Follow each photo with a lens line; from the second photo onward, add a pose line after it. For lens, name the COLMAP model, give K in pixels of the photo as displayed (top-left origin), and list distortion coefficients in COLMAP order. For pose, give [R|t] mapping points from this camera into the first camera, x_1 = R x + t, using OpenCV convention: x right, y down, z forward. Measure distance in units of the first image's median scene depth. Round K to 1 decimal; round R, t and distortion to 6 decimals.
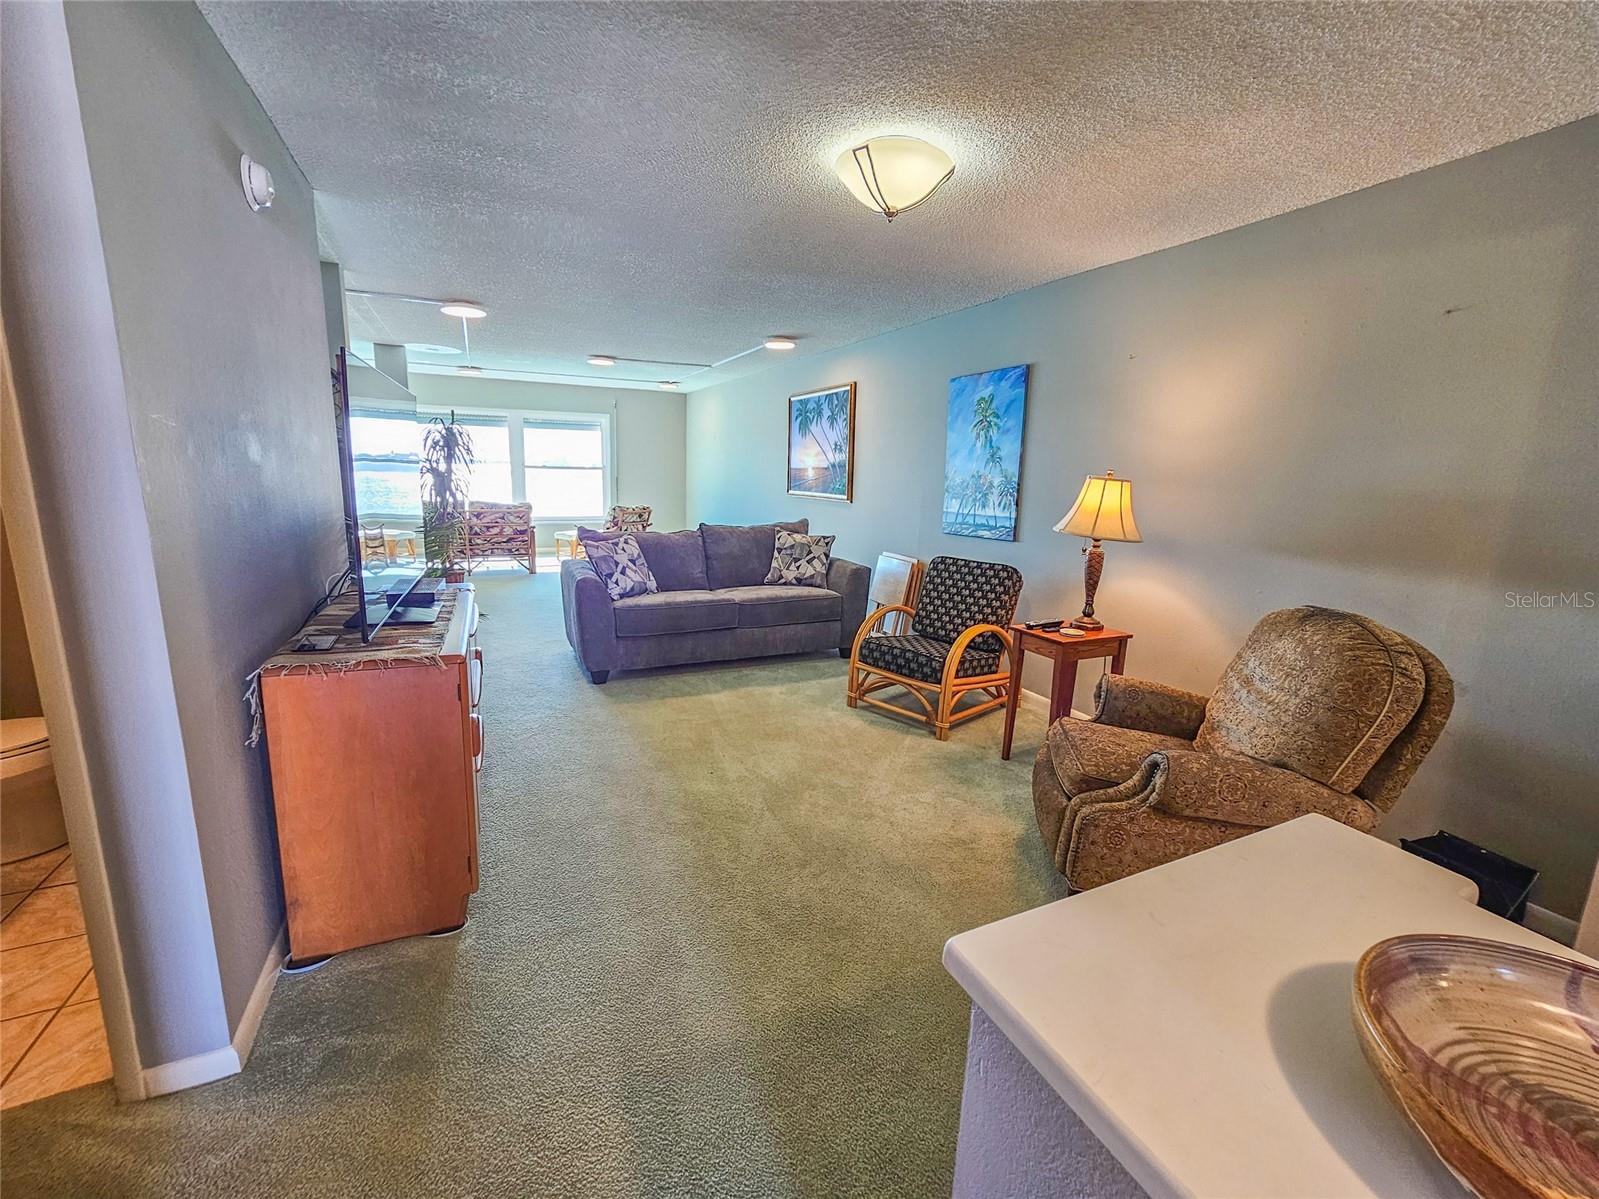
lens RADIAL K [[658.2, 0, 813.4], [0, 658.2, 594.0], [0, 0, 1]] dist [-0.018200, 0.008141]
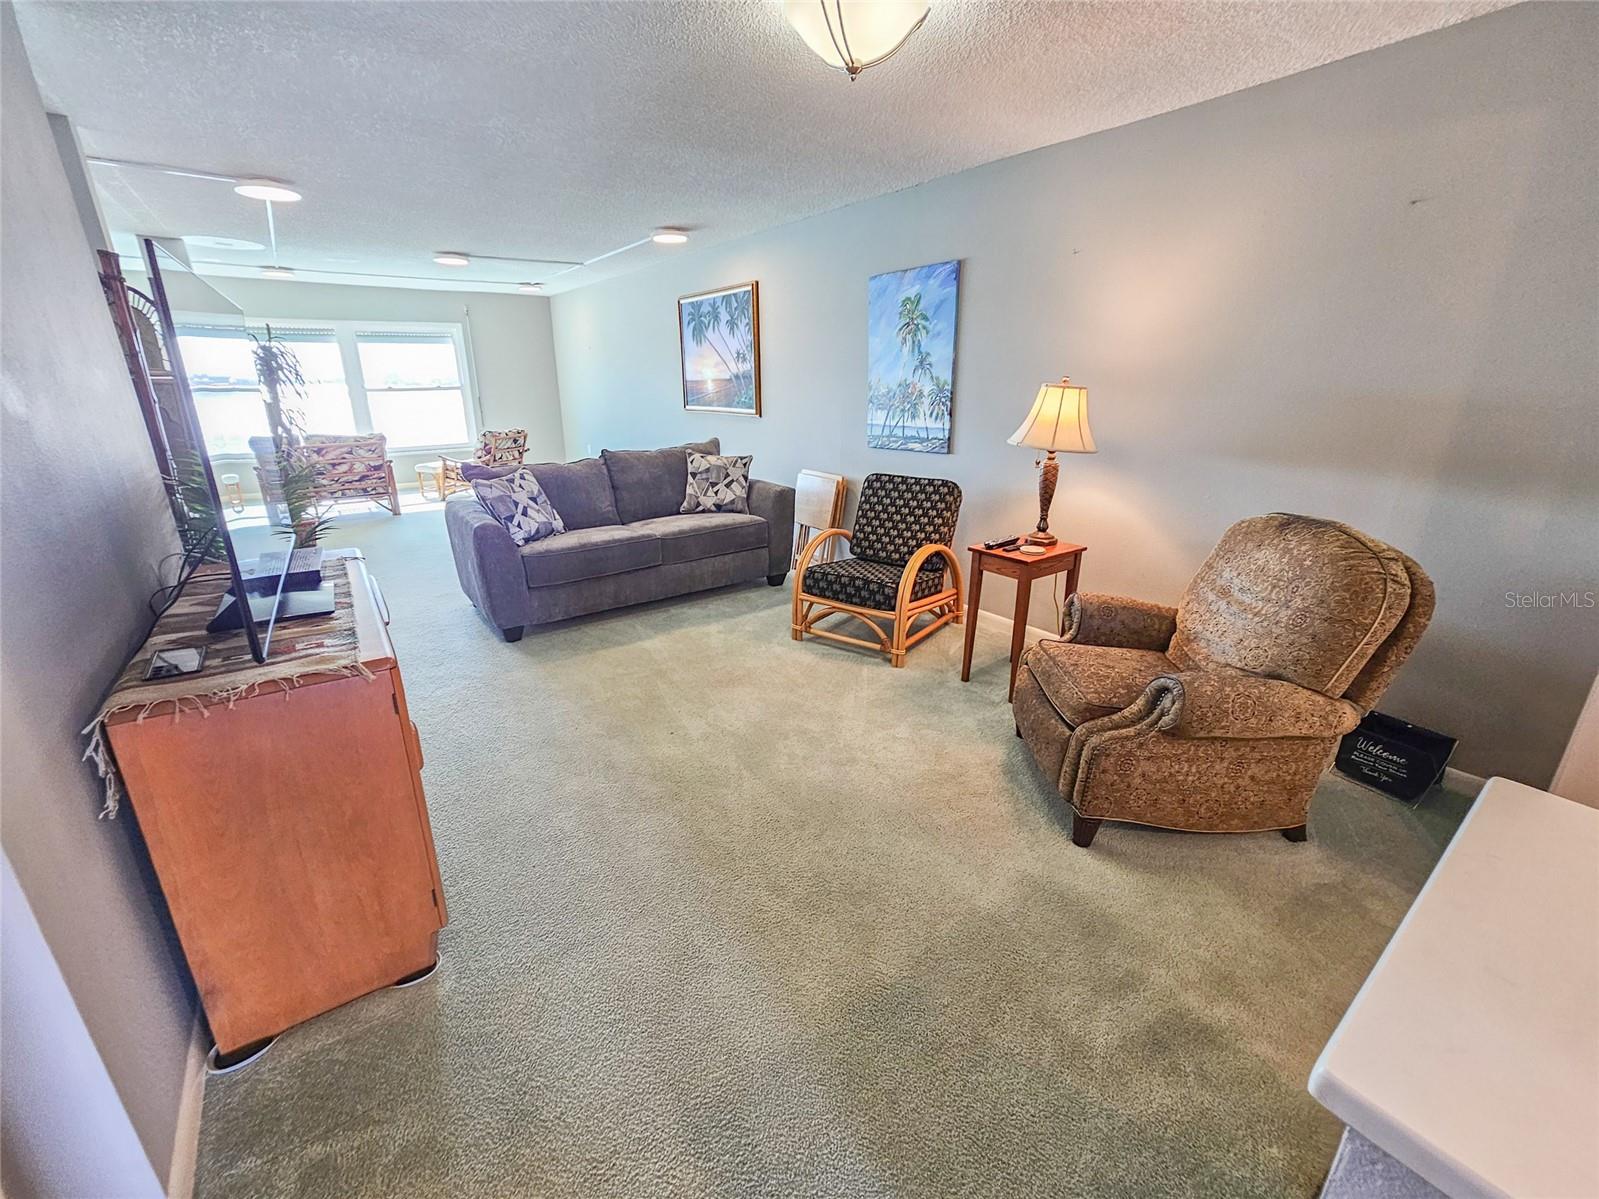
lens RADIAL K [[658.2, 0, 808.2], [0, 658.2, 592.2], [0, 0, 1]] dist [-0.018200, 0.008141]
pose [[0.982613, -0.087532, 0.163735, -0.104872], [0.065041, 0.988293, 0.138009, -0.037657], [-0.173899, -0.124960, 0.976803, 0.099888]]
